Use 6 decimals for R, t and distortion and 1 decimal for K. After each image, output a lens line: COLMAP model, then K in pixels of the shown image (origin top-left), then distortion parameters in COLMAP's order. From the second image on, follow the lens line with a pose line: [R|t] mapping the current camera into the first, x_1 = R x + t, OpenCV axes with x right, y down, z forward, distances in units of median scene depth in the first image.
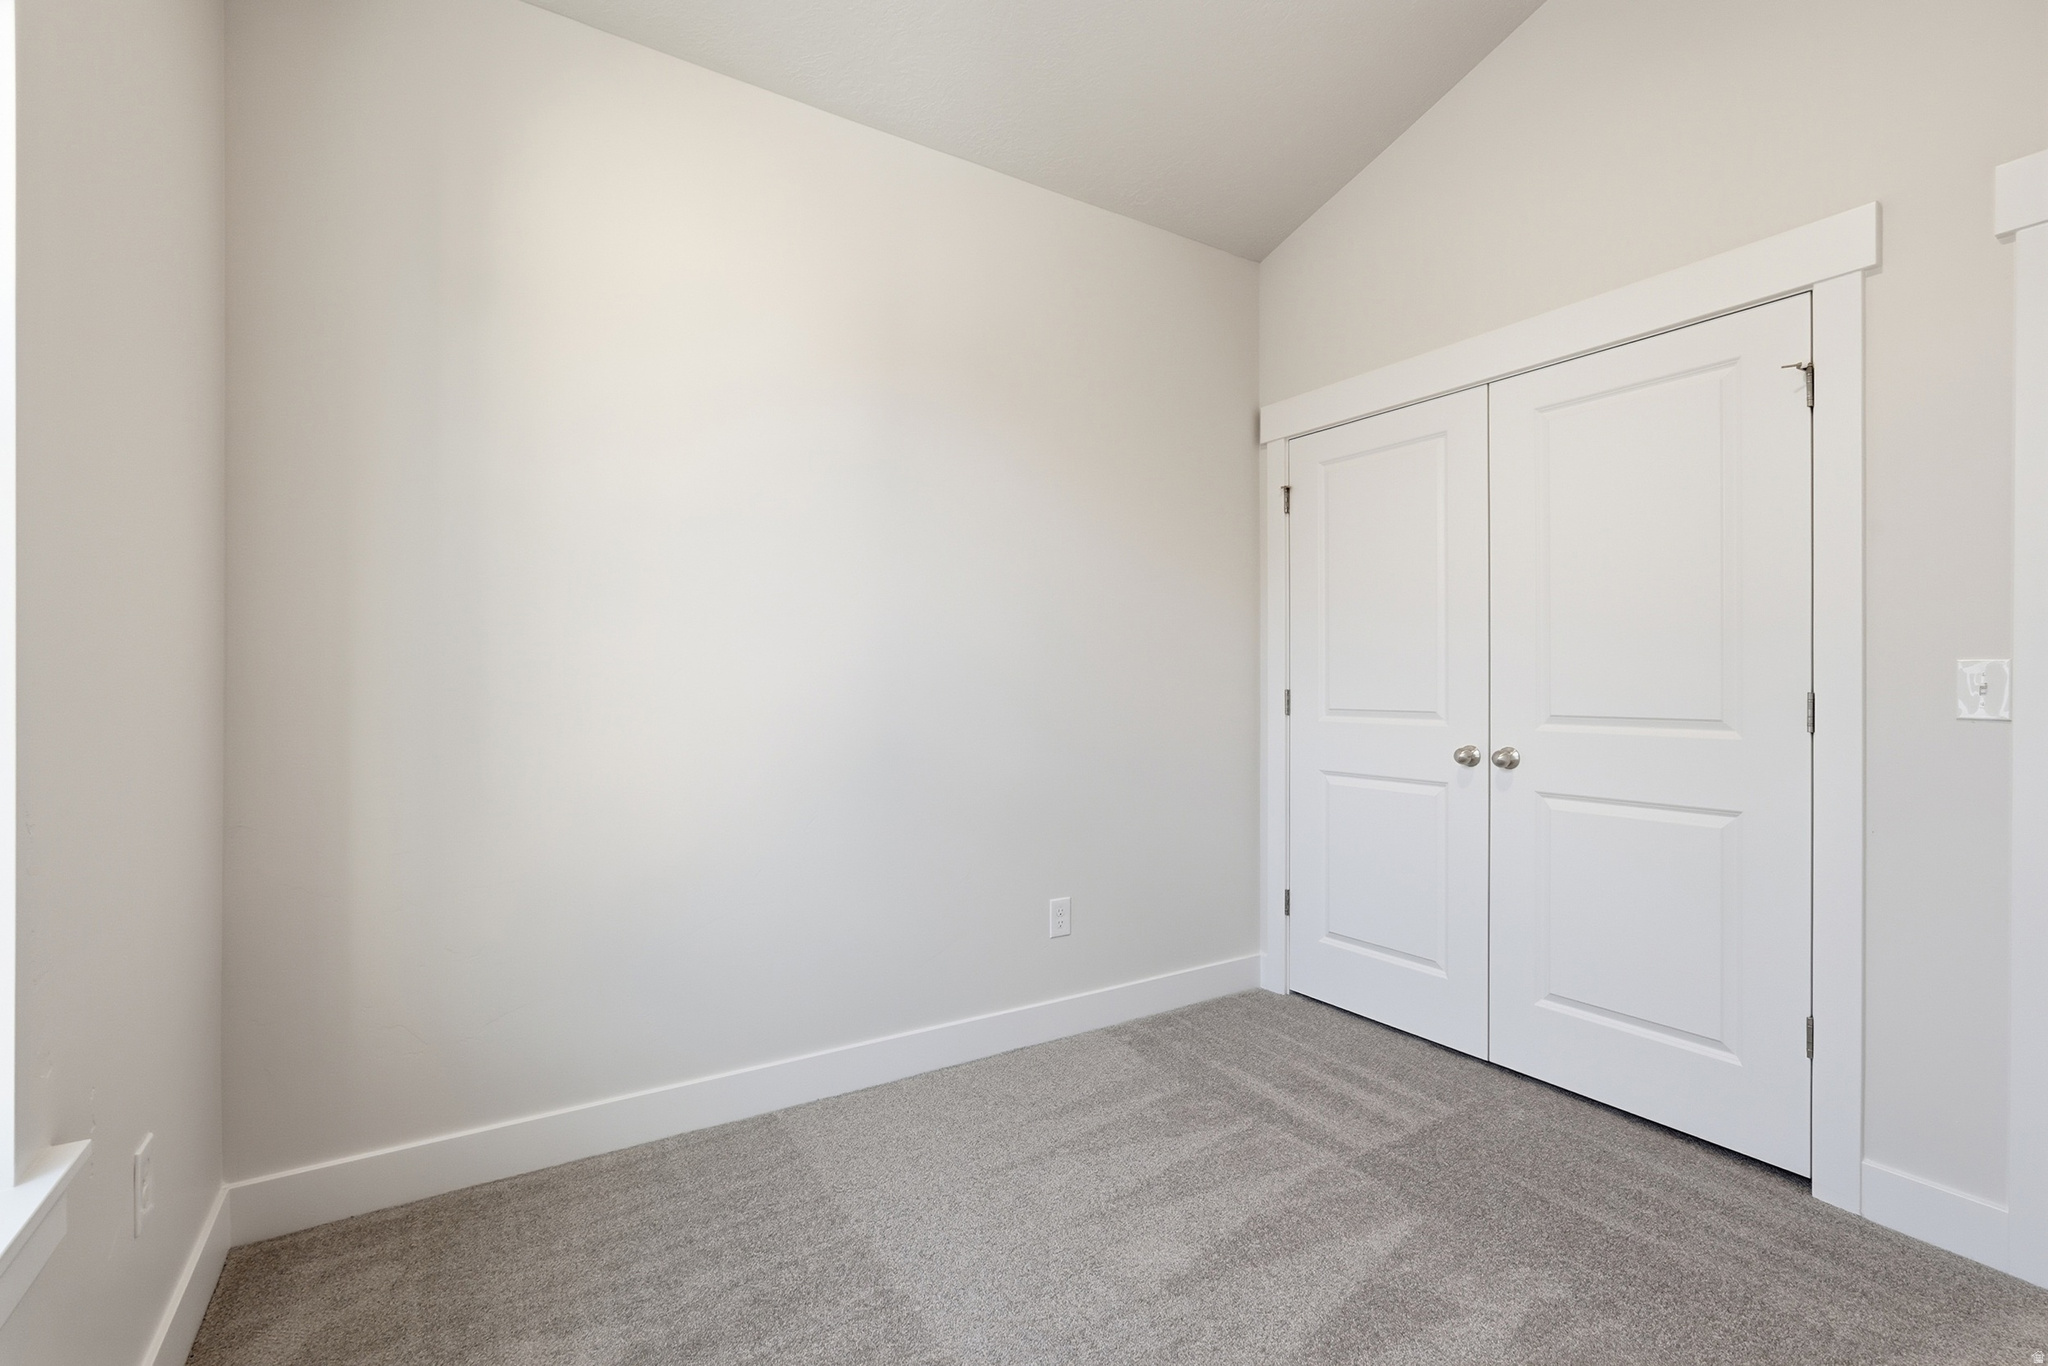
lens RADIAL K [[916.1, 0, 1028.0], [0, 916.1, 670.7], [0, 0, 1]] dist [-0.005186, -0.000307]
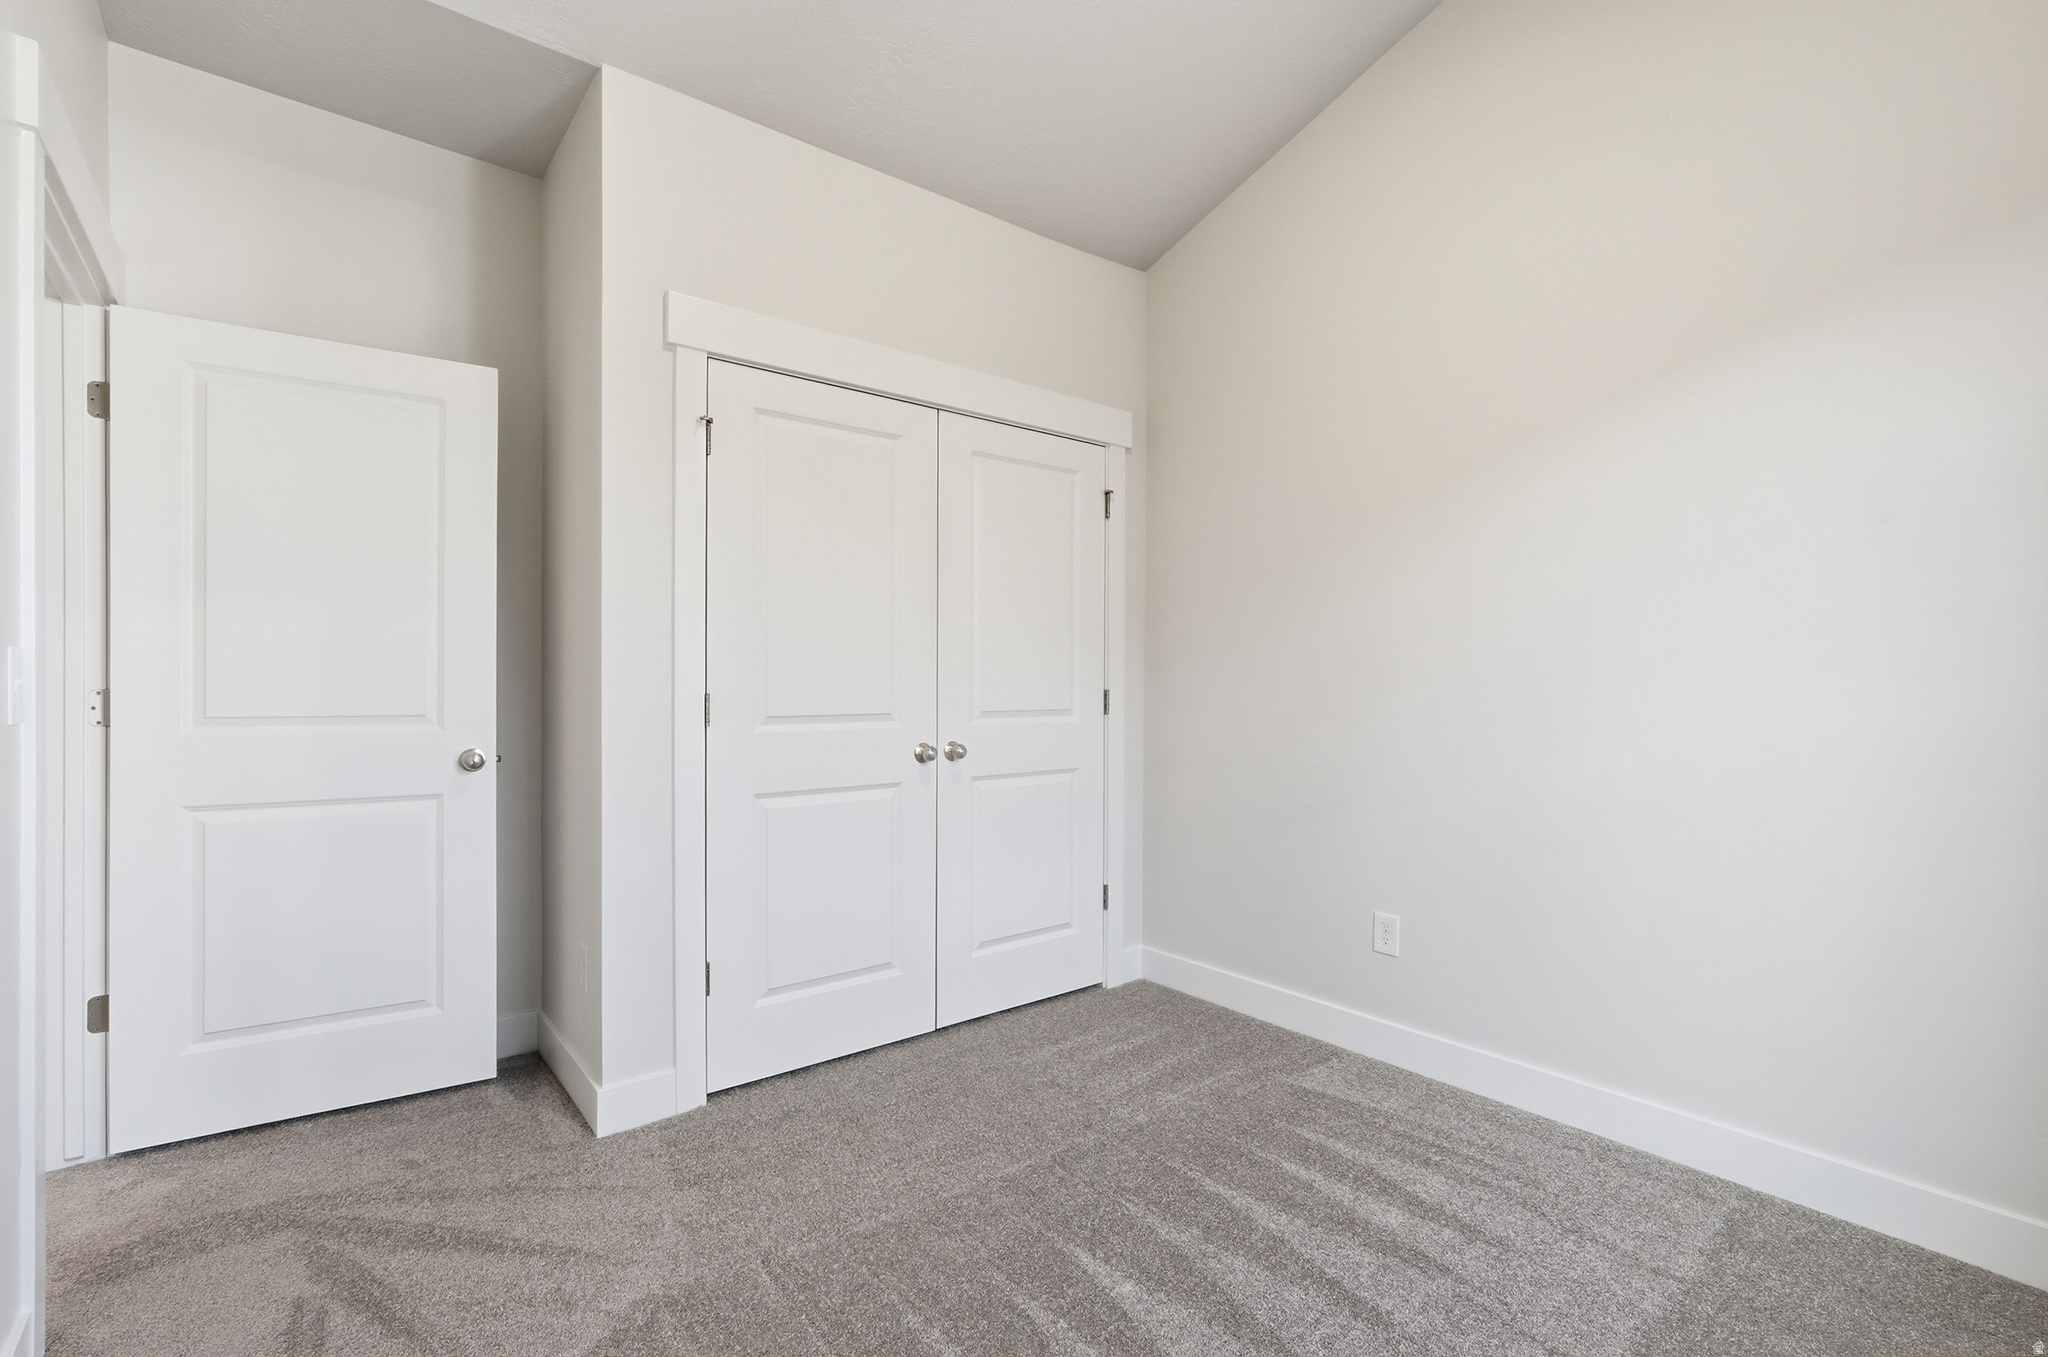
lens RADIAL K [[916.1, 0, 1027.2], [0, 916.1, 689.8], [0, 0, 1]] dist [-0.005186, -0.000307]
pose [[-0.114759, -0.006775, 0.993370, -0.478838], [-0.012178, 0.999911, 0.005413, 0.009606], [-0.993319, -0.011476, -0.114831, 0.818141]]
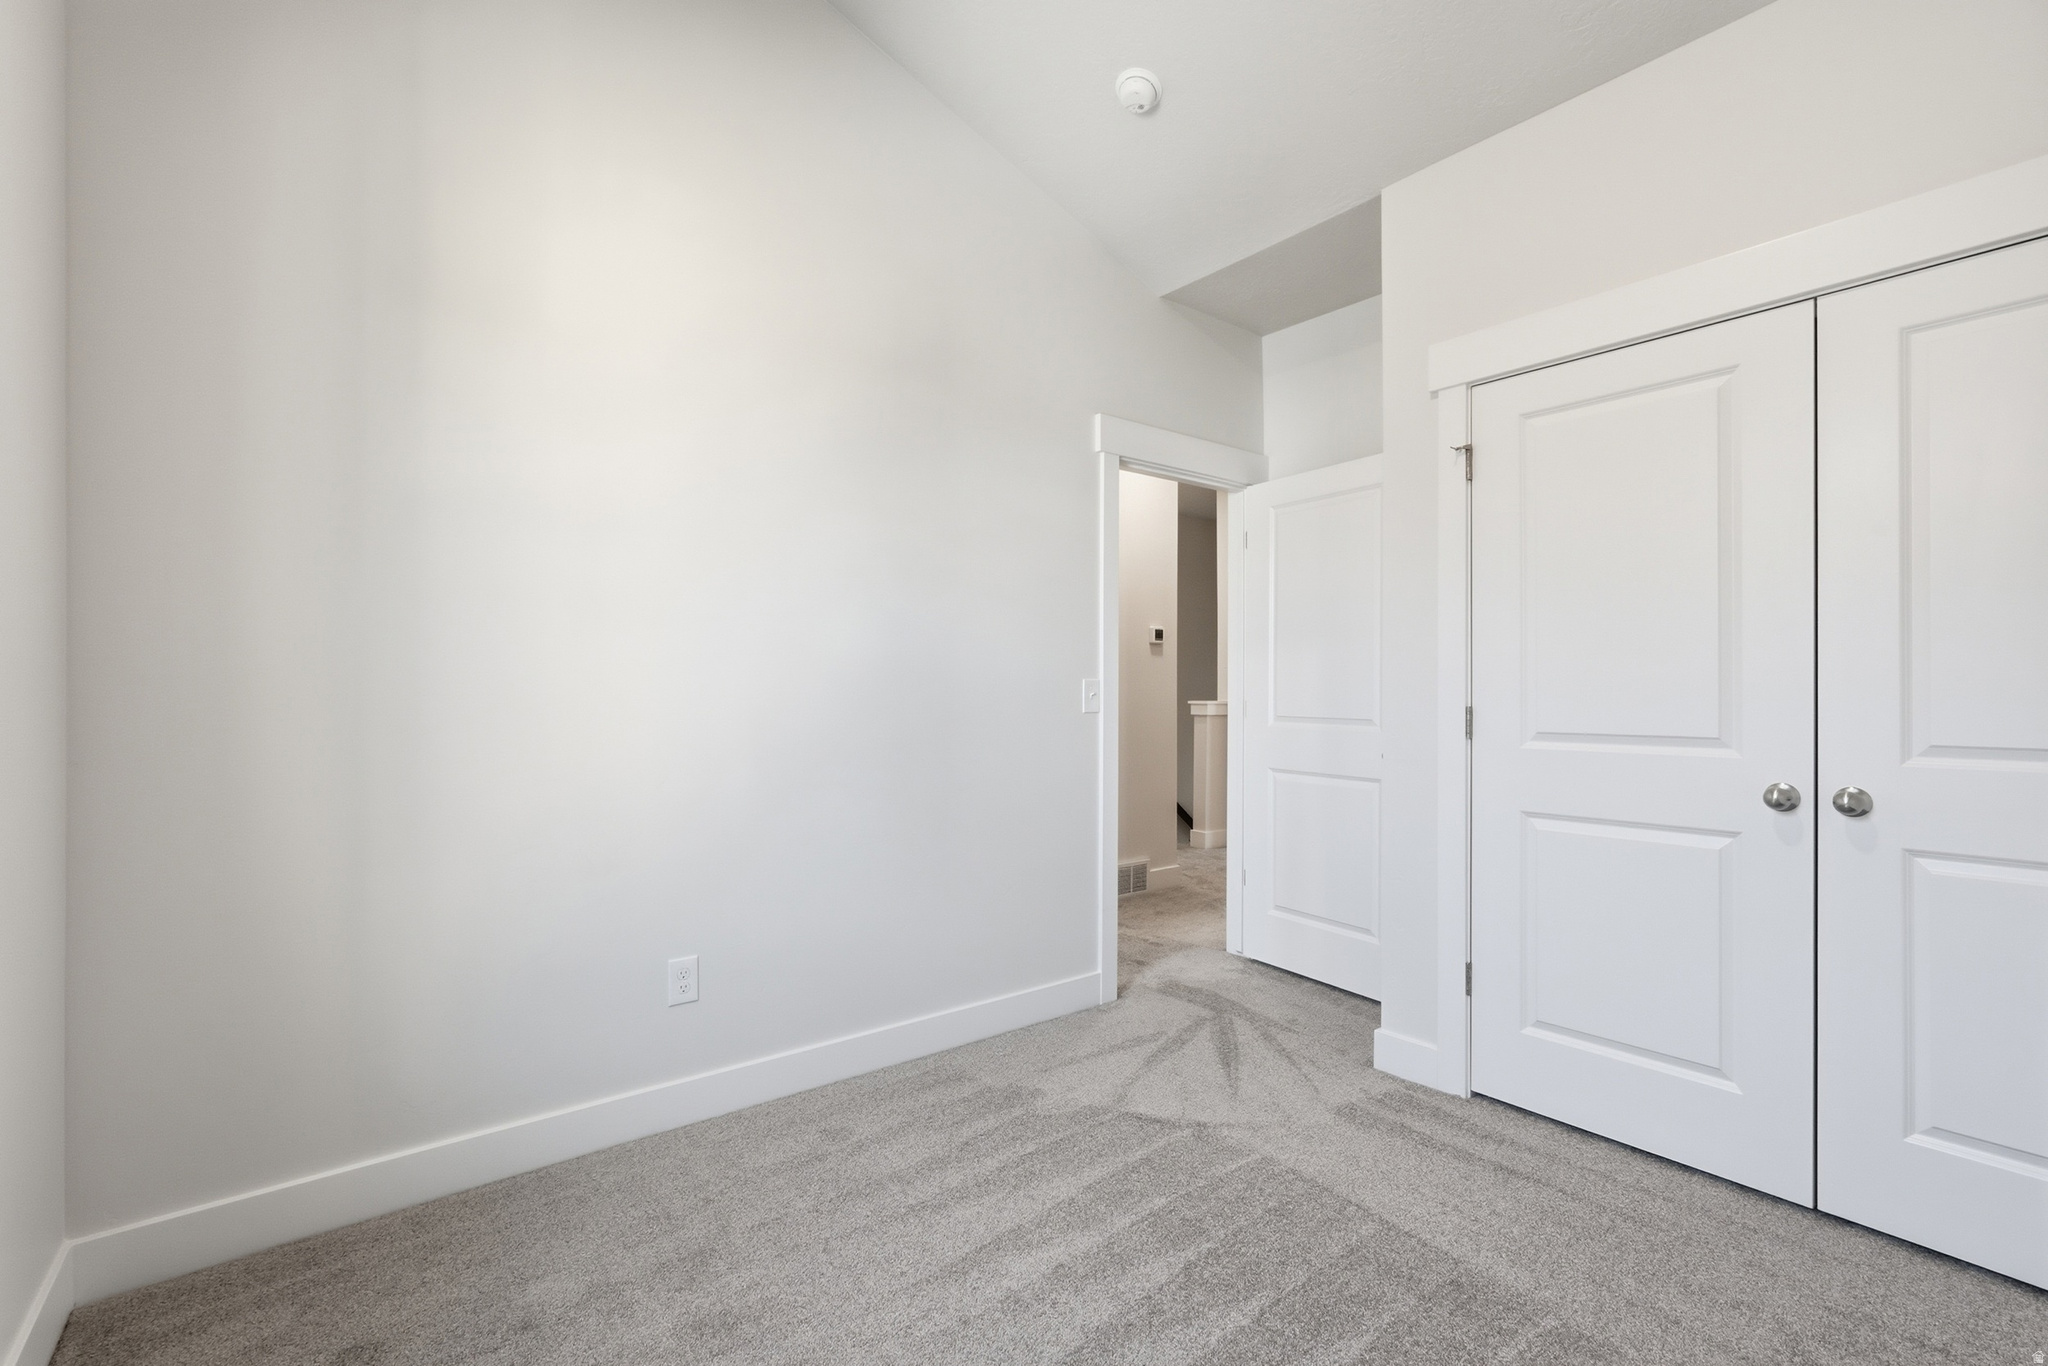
lens RADIAL K [[916.1, 0, 1024.0], [0, 916.1, 694.5], [0, 0, 1]] dist [-0.005186, -0.000307]
pose [[0.996076, 0.004829, 0.088375, -0.162703], [-0.005830, 0.999922, 0.011075, 0.003118], [-0.088314, -0.011546, 0.996026, 0.255035]]
